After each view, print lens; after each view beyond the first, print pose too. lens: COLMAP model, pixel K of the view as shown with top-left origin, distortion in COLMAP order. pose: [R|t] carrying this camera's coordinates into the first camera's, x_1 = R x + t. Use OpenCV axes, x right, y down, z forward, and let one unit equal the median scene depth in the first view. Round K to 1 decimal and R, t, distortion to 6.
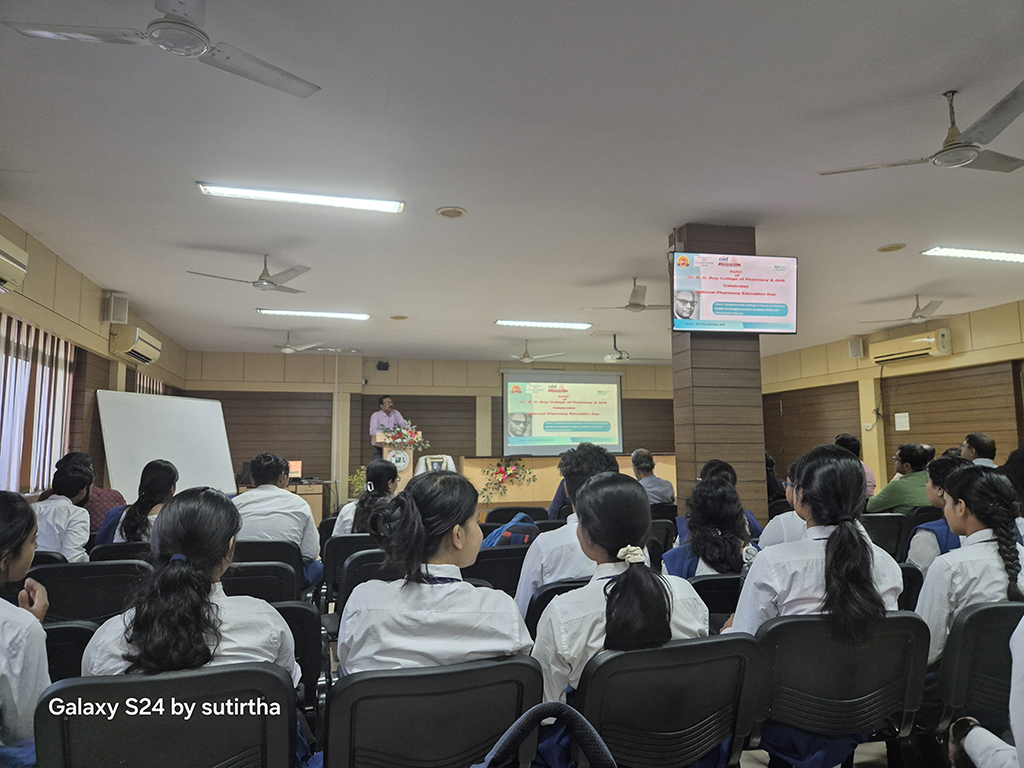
lens RADIAL K [[690.7, 0, 516.7], [0, 690.7, 384.2], [0, 0, 1]] dist [0.074774, -0.066650]
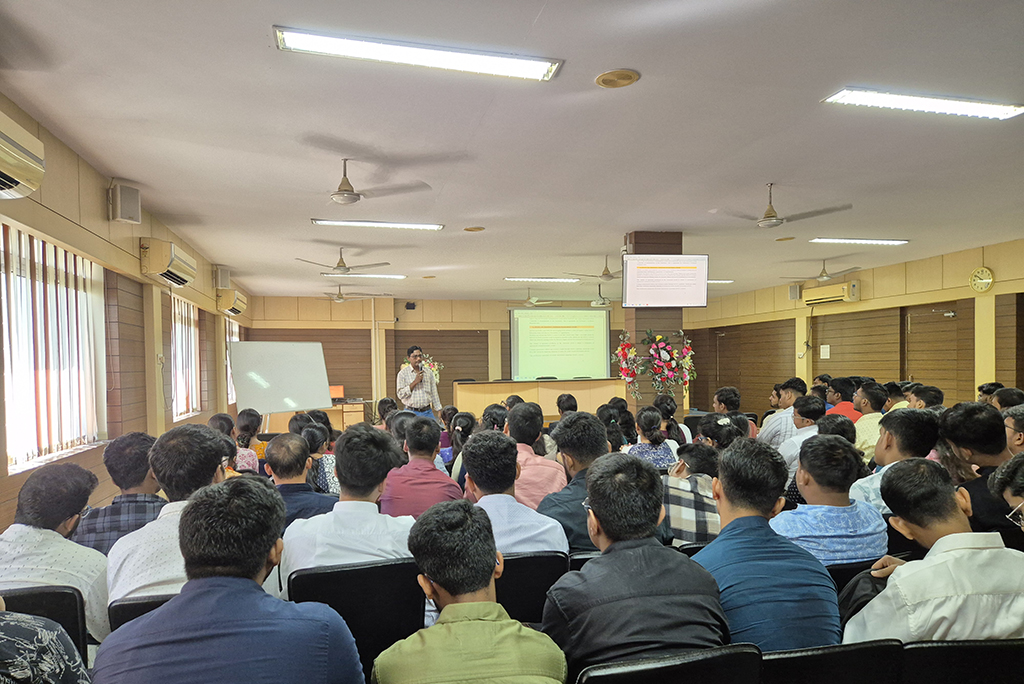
lens RADIAL K [[661.6, 0, 524.3], [0, 661.6, 381.7], [0, 0, 1]] dist [0.006661, 0.001081]
pose [[0.999978, -0.006625, -0.000062, 0.005066], [0.006583, 0.992494, 0.122116, -0.041072], [-0.000747, -0.122113, 0.992516, -0.189018]]
